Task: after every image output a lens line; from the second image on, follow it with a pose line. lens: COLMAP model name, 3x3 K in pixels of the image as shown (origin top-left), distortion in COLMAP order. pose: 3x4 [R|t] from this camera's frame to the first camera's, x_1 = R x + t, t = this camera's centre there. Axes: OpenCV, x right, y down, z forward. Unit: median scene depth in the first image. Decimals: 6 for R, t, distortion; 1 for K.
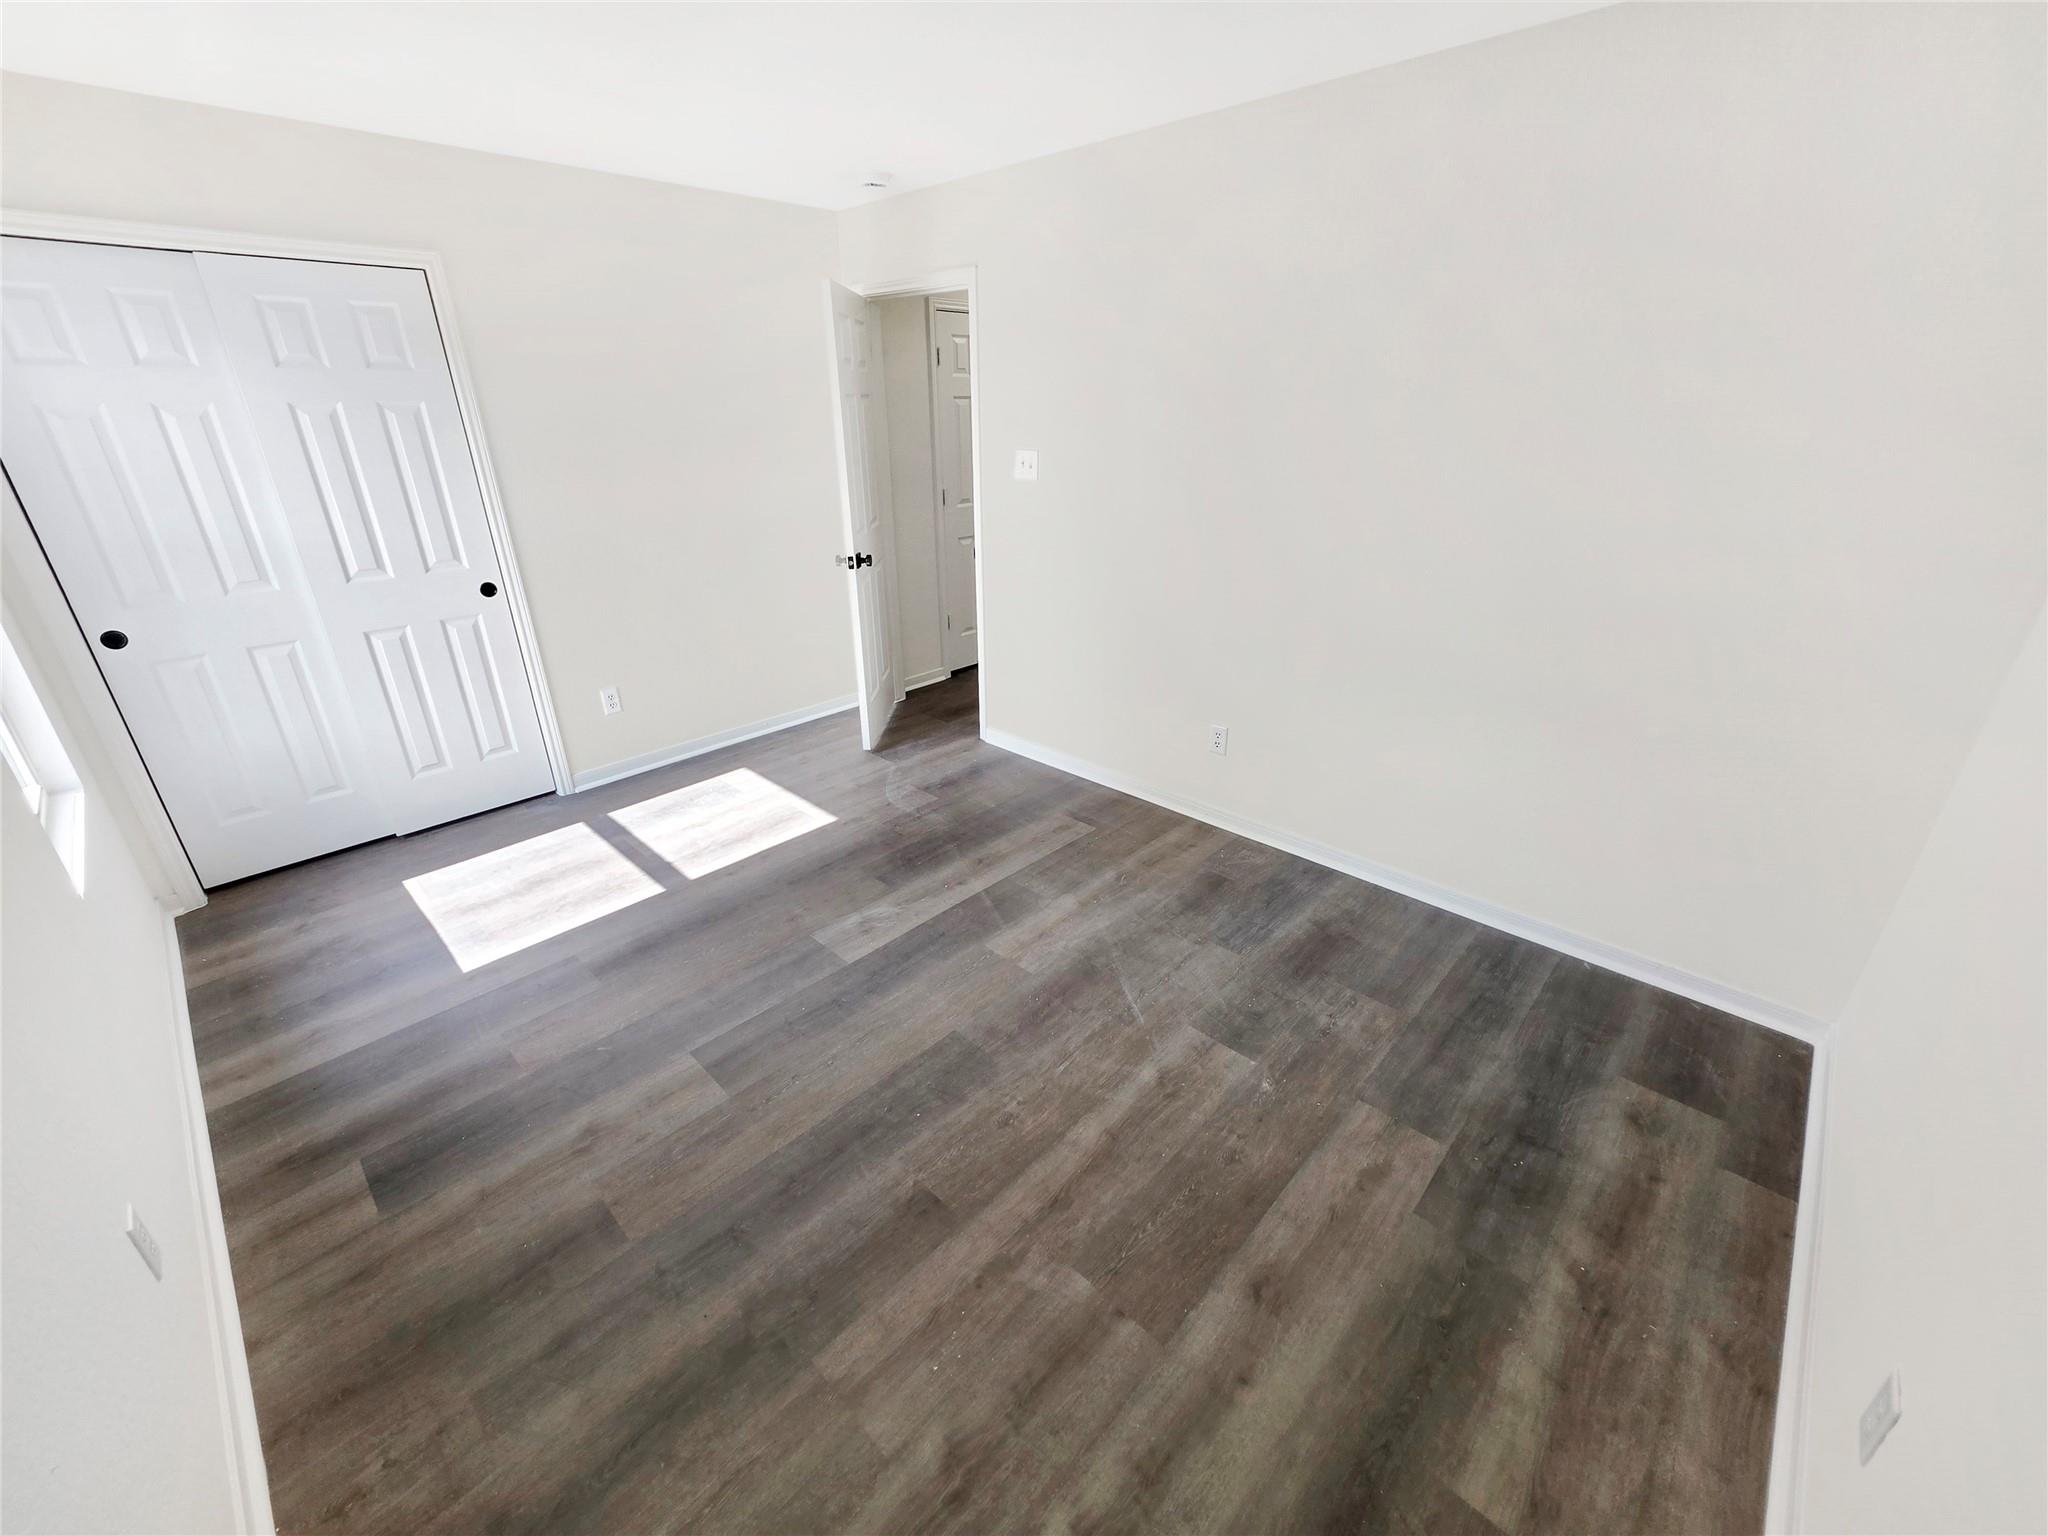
lens RADIAL K [[822.5, 0, 1024.9], [0, 822.5, 758.7], [0, 0, 1]] dist [-0.000523, -0.000183]
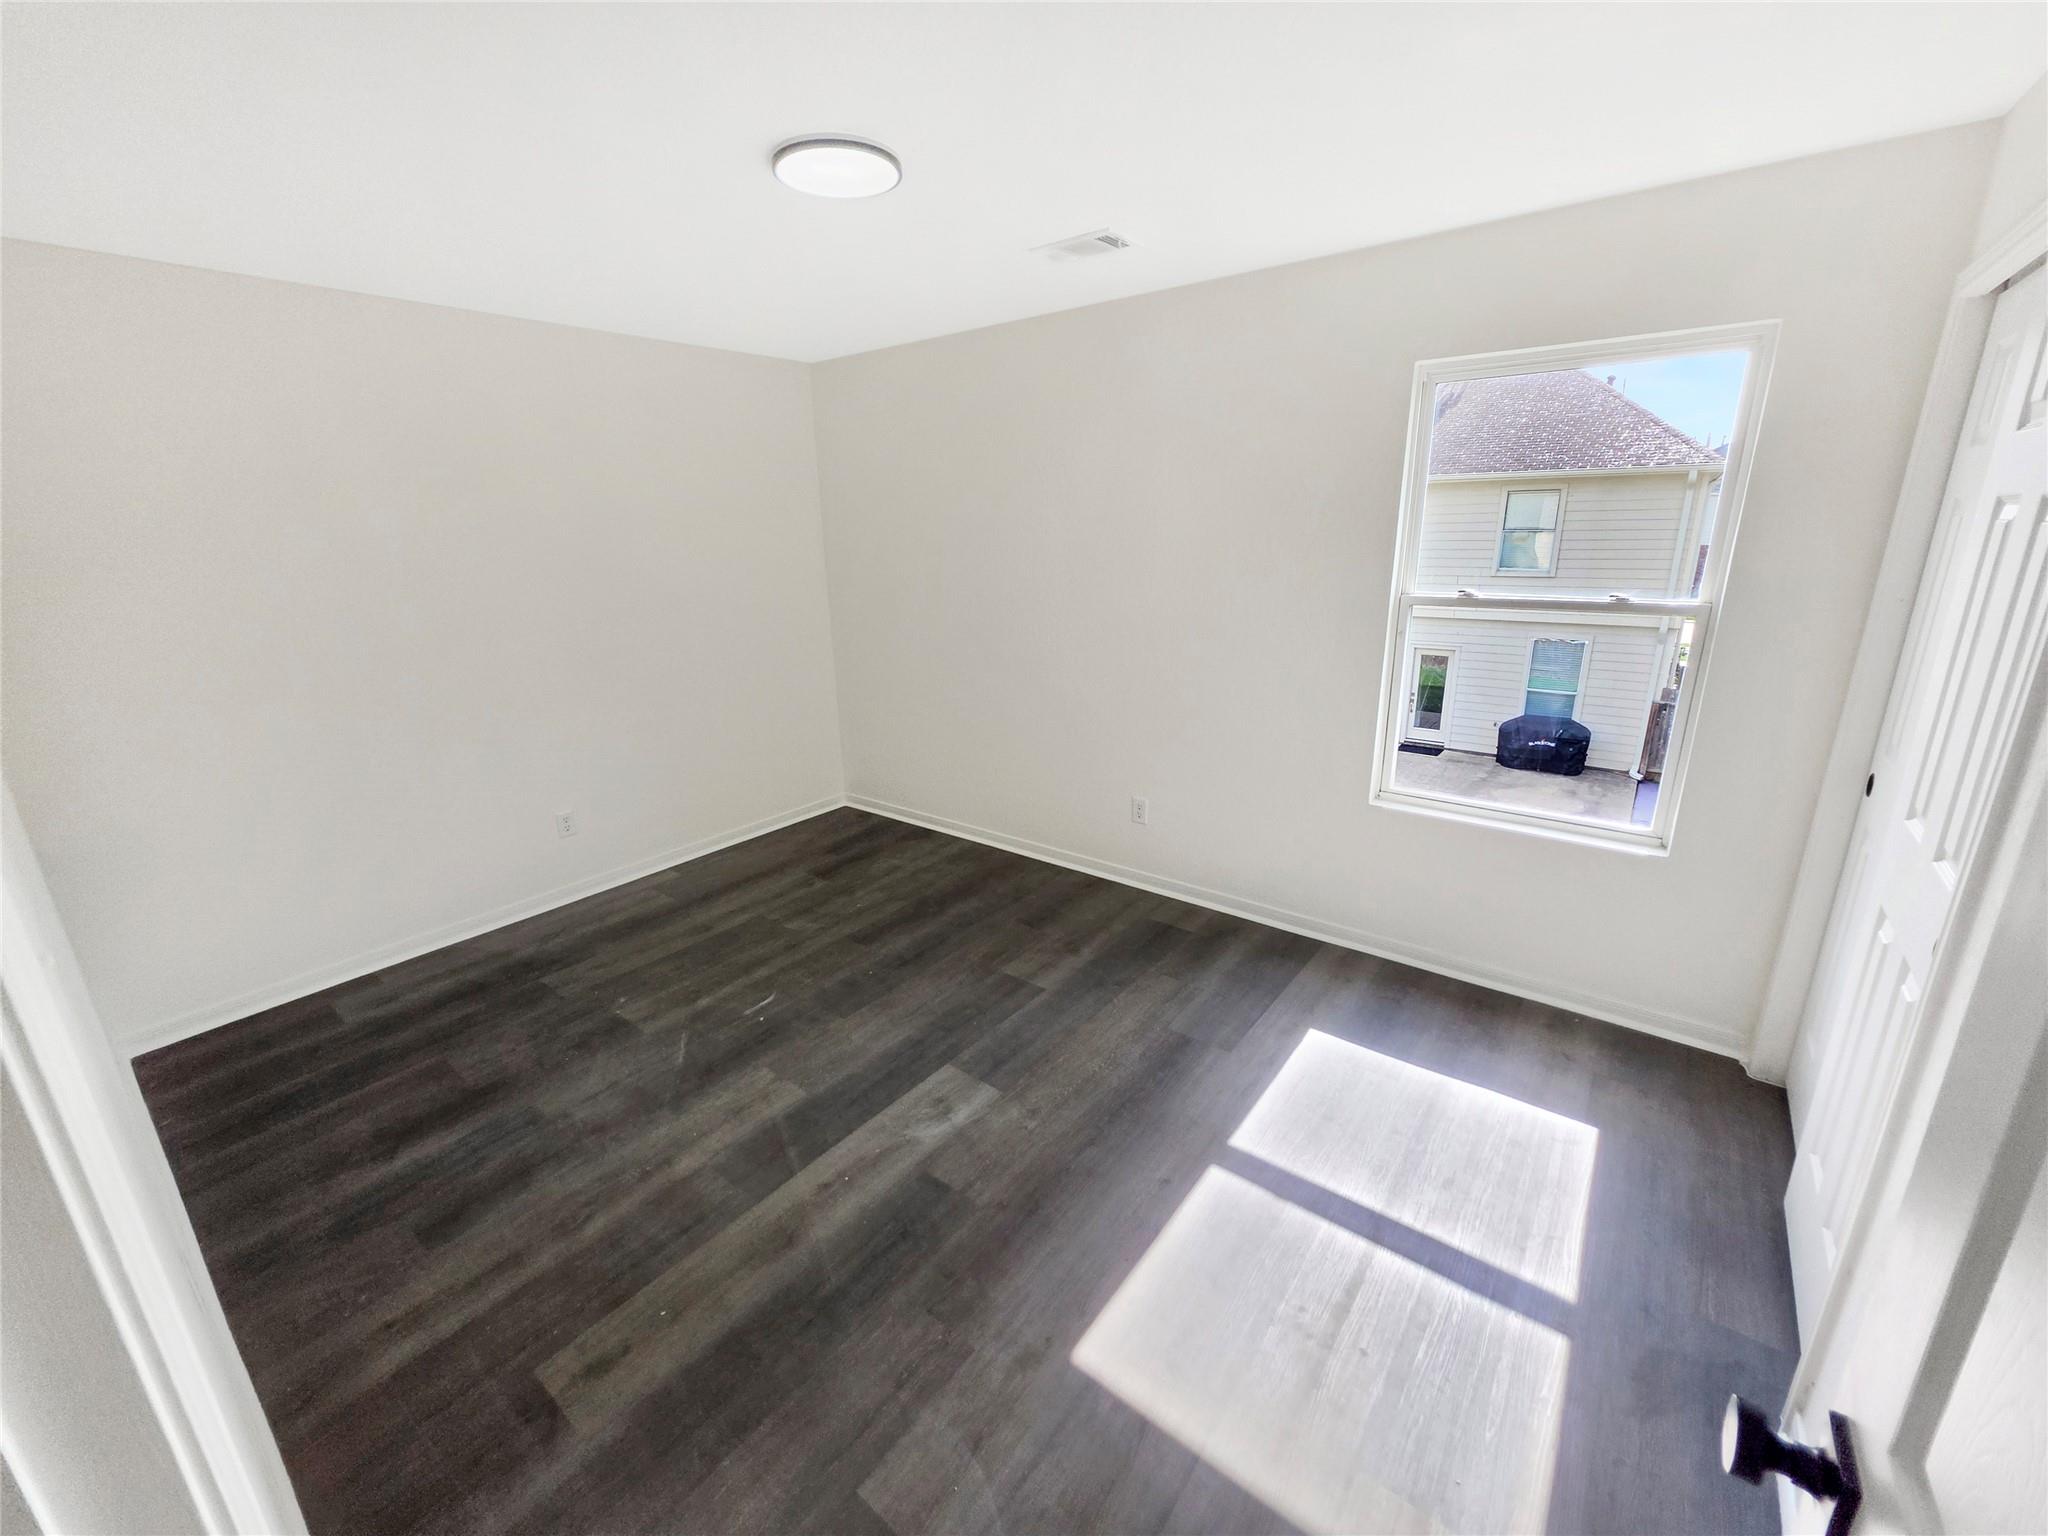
lens RADIAL K [[822.5, 0, 1024.9], [0, 822.5, 758.7], [0, 0, 1]] dist [-0.000523, -0.000183]
pose [[-0.994642, 0.059329, -0.084659, -0.240789], [-0.008313, 0.770373, 0.637540, -0.666233], [0.103044, 0.634828, -0.765752, 1.517063]]
